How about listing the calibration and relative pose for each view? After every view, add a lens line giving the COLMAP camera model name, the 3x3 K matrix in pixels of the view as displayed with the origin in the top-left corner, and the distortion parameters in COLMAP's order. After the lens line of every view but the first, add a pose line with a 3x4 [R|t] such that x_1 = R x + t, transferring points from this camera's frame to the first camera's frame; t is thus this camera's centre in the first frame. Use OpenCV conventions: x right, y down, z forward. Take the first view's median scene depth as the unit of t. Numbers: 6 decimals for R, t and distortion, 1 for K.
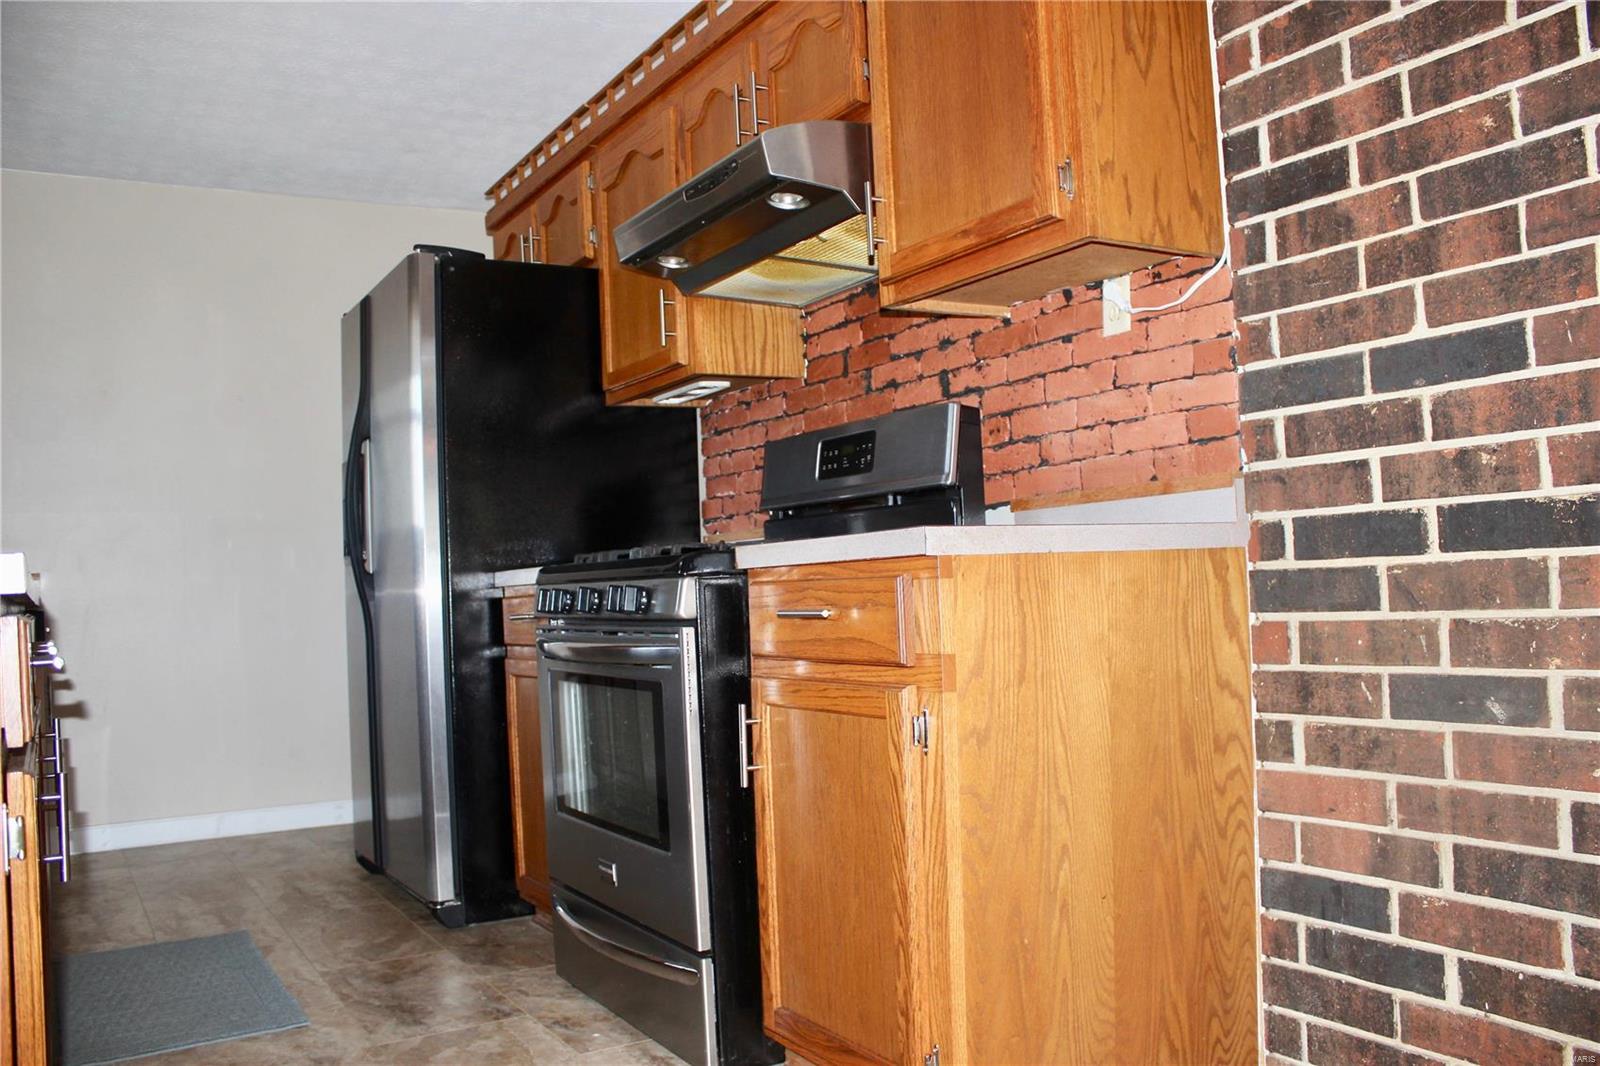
lens RADIAL K [[1320.5, 0, 798.7], [0, 1320.5, 547.7], [0, 0, 1]] dist [-0.150558, 0.118061]
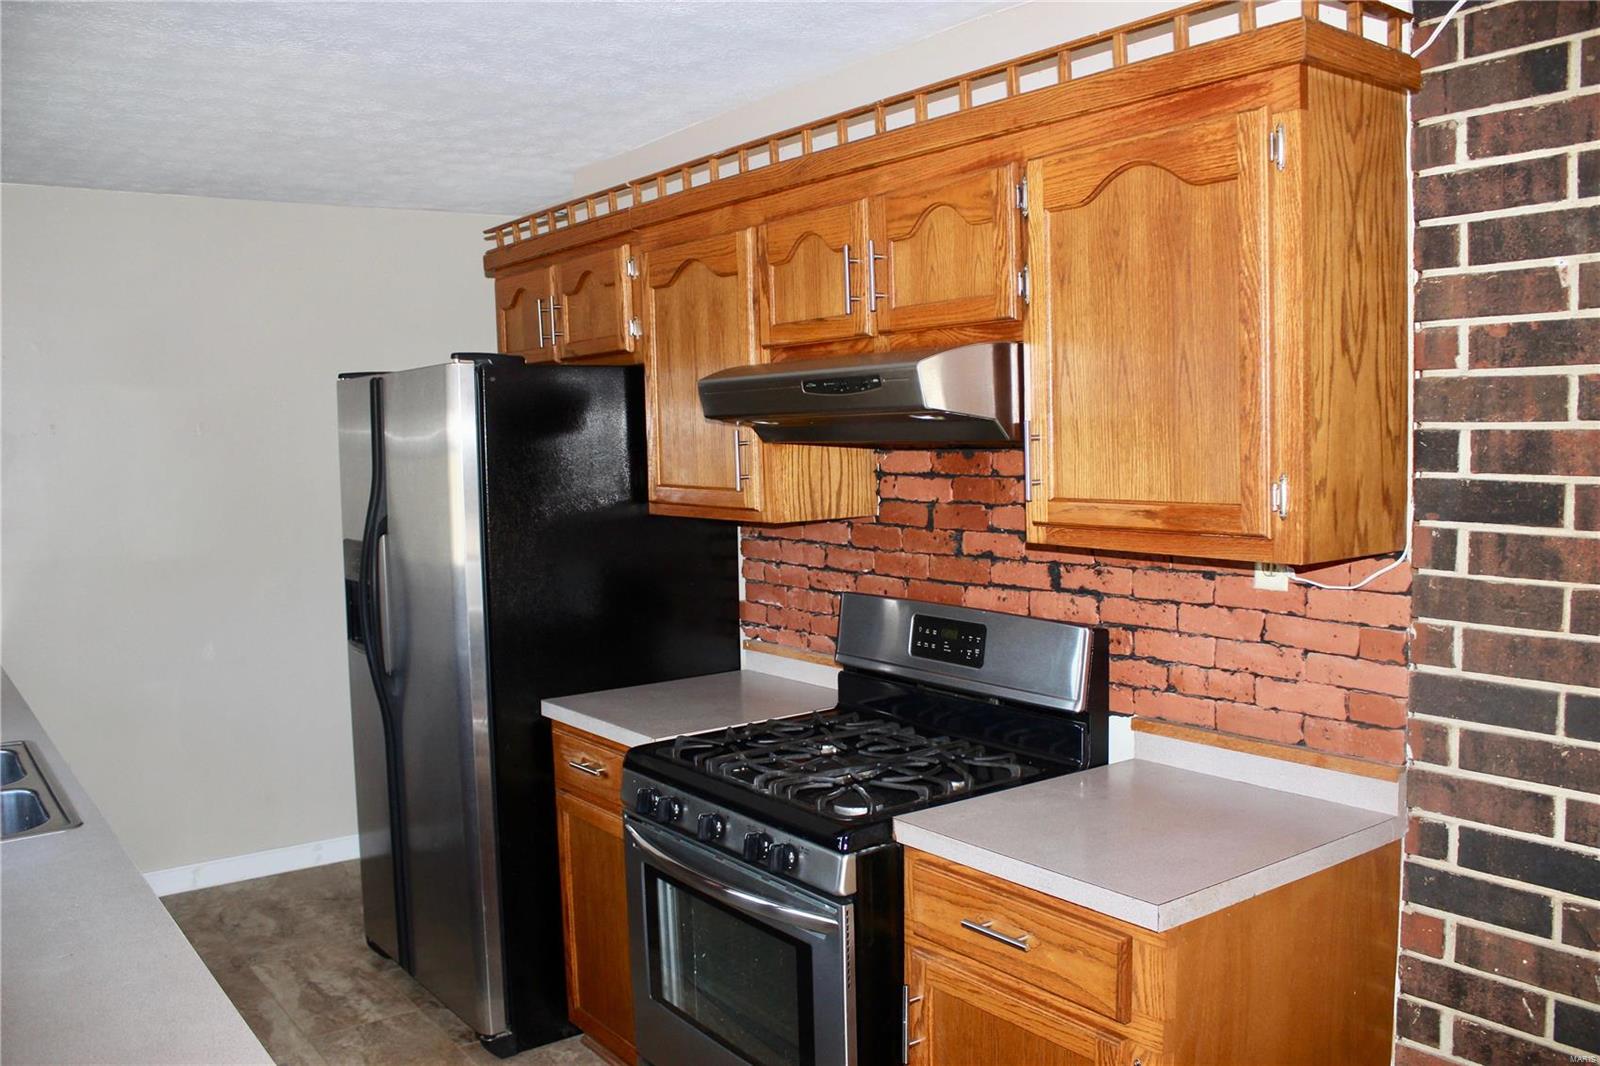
lens RADIAL K [[1320.5, 0, 796.5], [0, 1320.5, 536.3], [0, 0, 1]] dist [-0.150558, 0.118061]
pose [[0.994284, 0.009011, 0.106383, -0.240863], [-0.020887, 0.993594, 0.111057, -0.338378], [-0.104701, -0.112645, 0.988104, 0.080123]]
